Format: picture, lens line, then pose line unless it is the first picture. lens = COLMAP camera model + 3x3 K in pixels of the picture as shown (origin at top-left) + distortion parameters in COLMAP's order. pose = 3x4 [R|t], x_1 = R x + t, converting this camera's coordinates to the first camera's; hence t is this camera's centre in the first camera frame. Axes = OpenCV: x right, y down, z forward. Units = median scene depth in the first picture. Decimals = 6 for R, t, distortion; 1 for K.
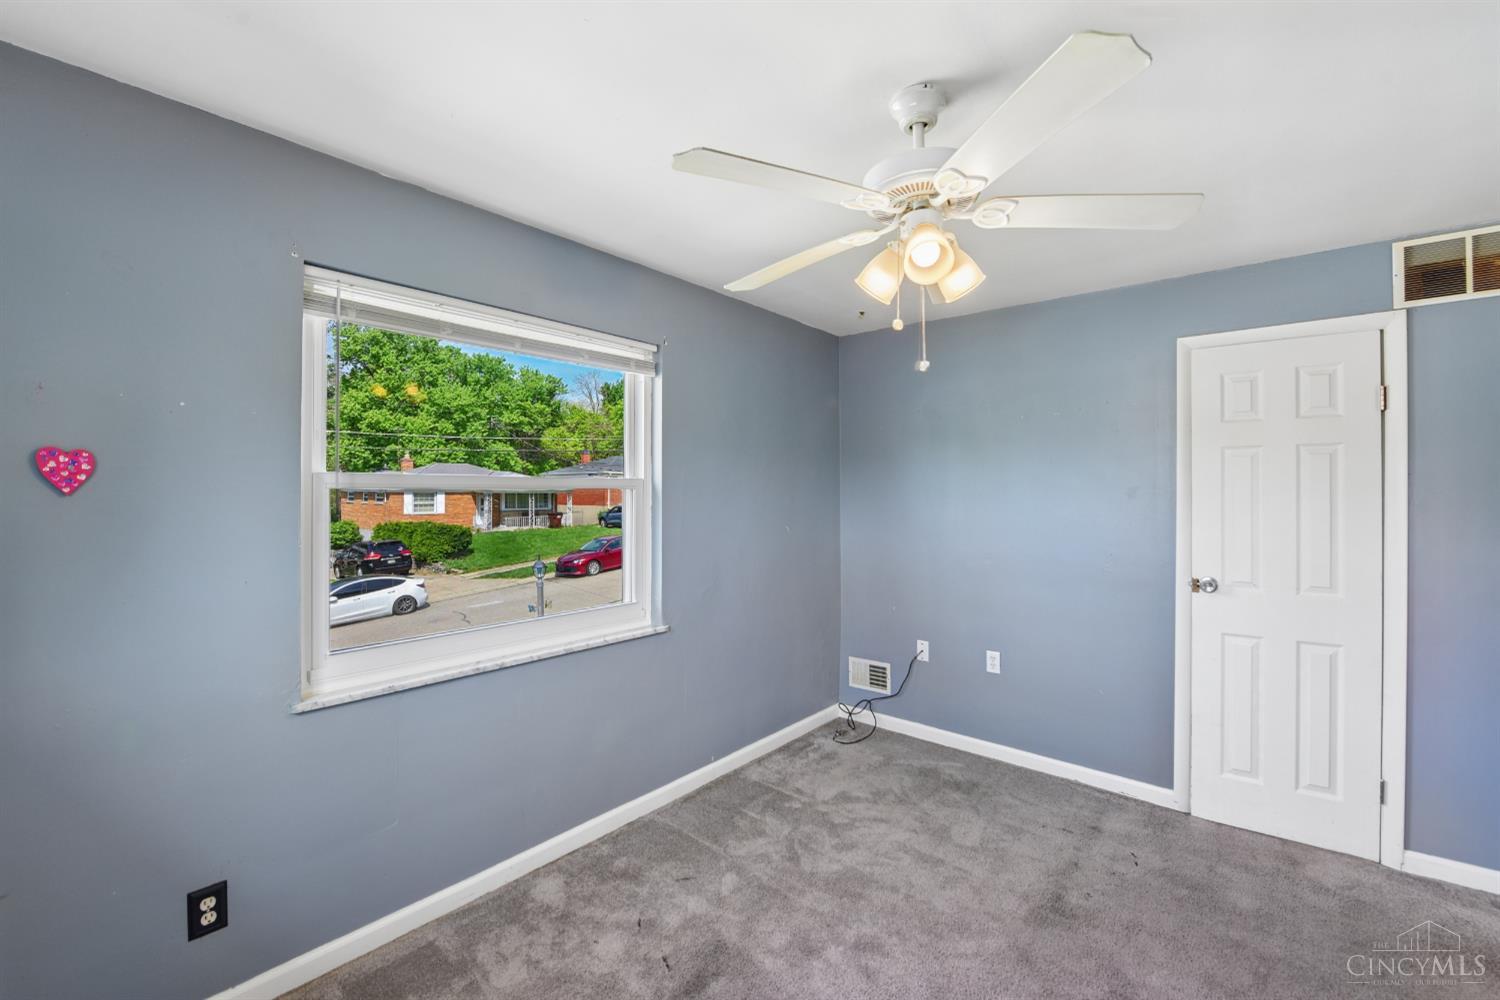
lens RADIAL K [[618.8, 0, 766.0], [0, 618.8, 482.4], [0, 0, 1]] dist [-0.011942, -0.000180]
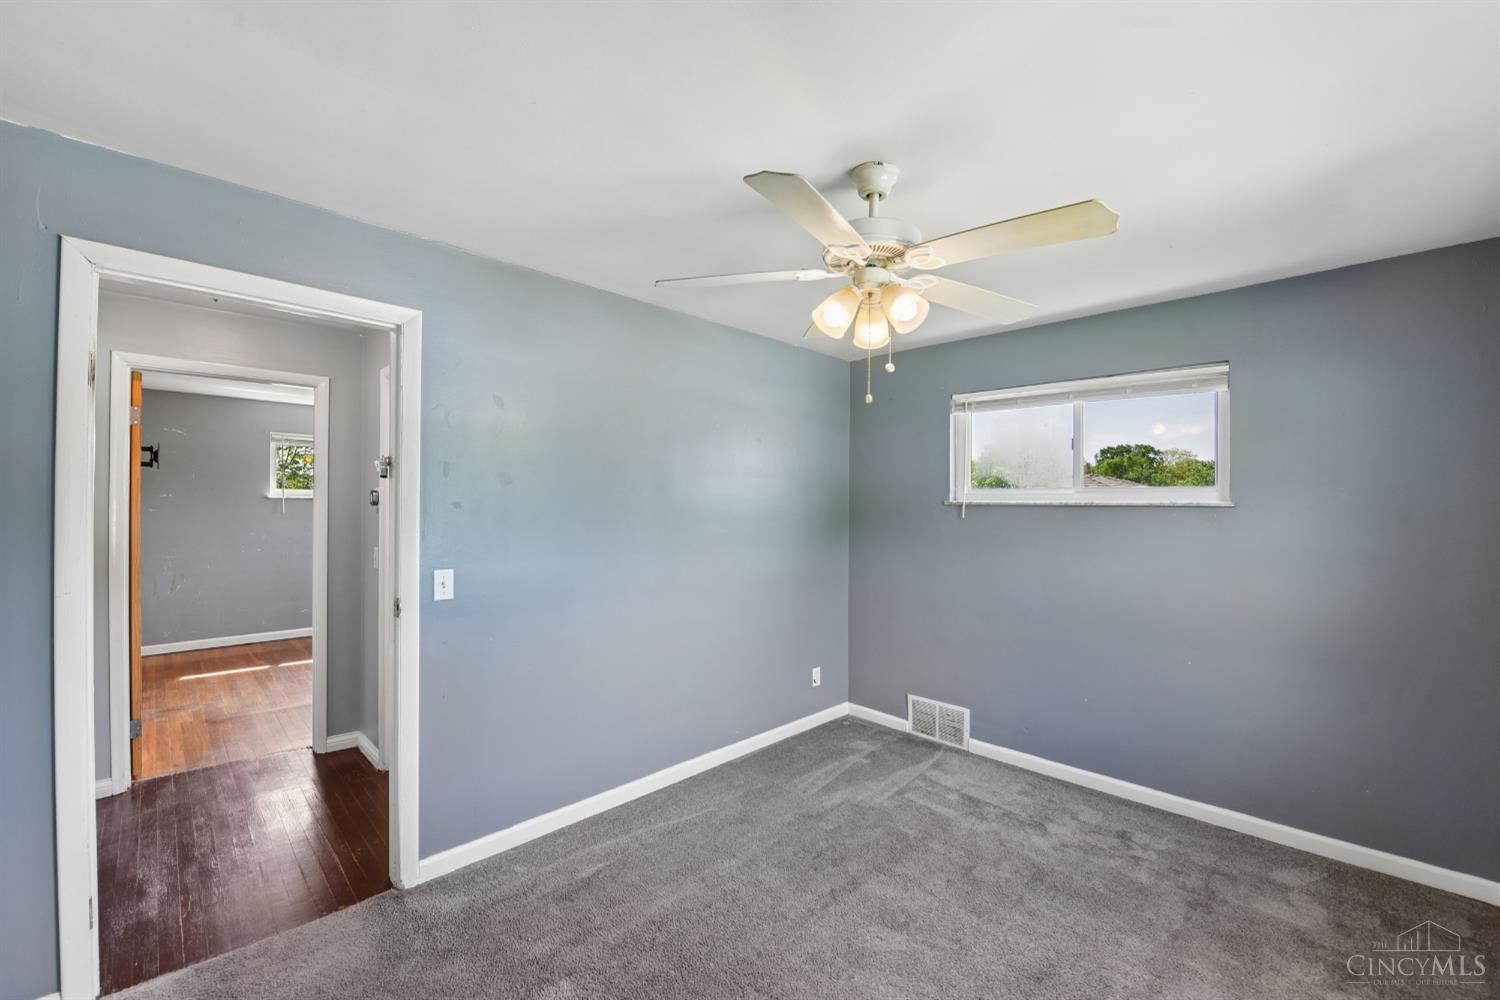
lens RADIAL K [[606.4, 0, 750.0], [0, 606.4, 500.0], [0, 0, 1]] dist [-0.011668, -0.000352]
pose [[-0.996118, -0.013887, 0.086927, 0.295778], [-0.015396, 0.999742, -0.016704, 0.022695], [-0.086672, -0.017977, -0.996075, 1.695149]]
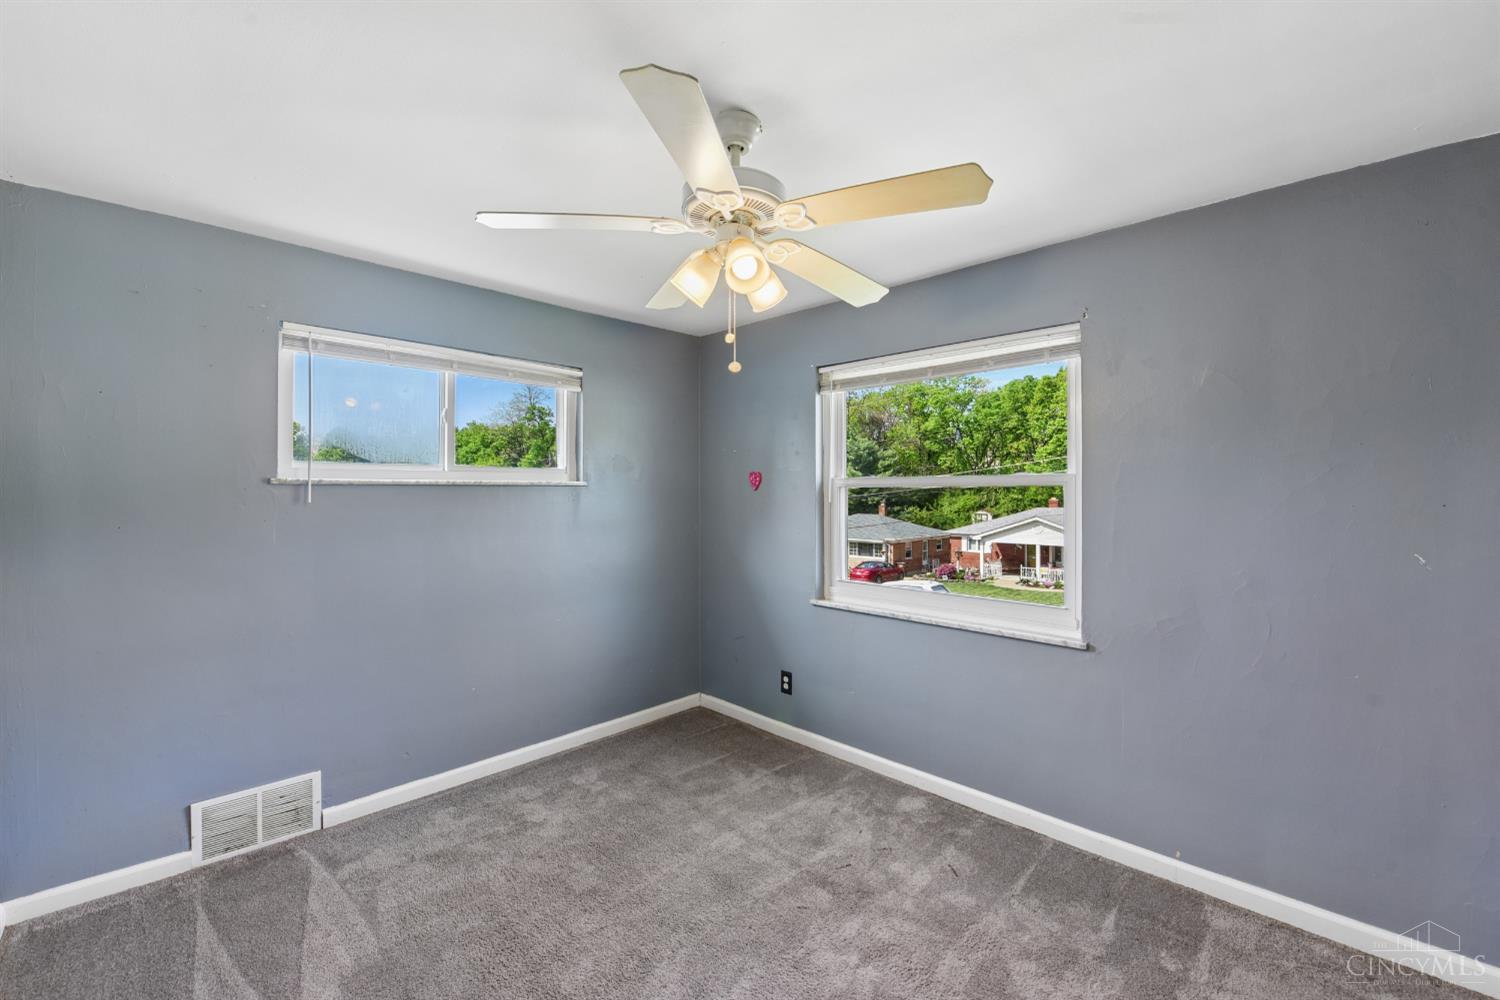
lens RADIAL K [[618.8, 0, 766.0], [0, 618.8, 482.4], [0, 0, 1]] dist [-0.011942, -0.000180]
pose [[-0.069307, -0.017593, -0.997440, 1.038994], [0.009677, 0.999786, -0.018306, 0.026292], [0.997548, -0.010921, -0.069122, 0.877483]]
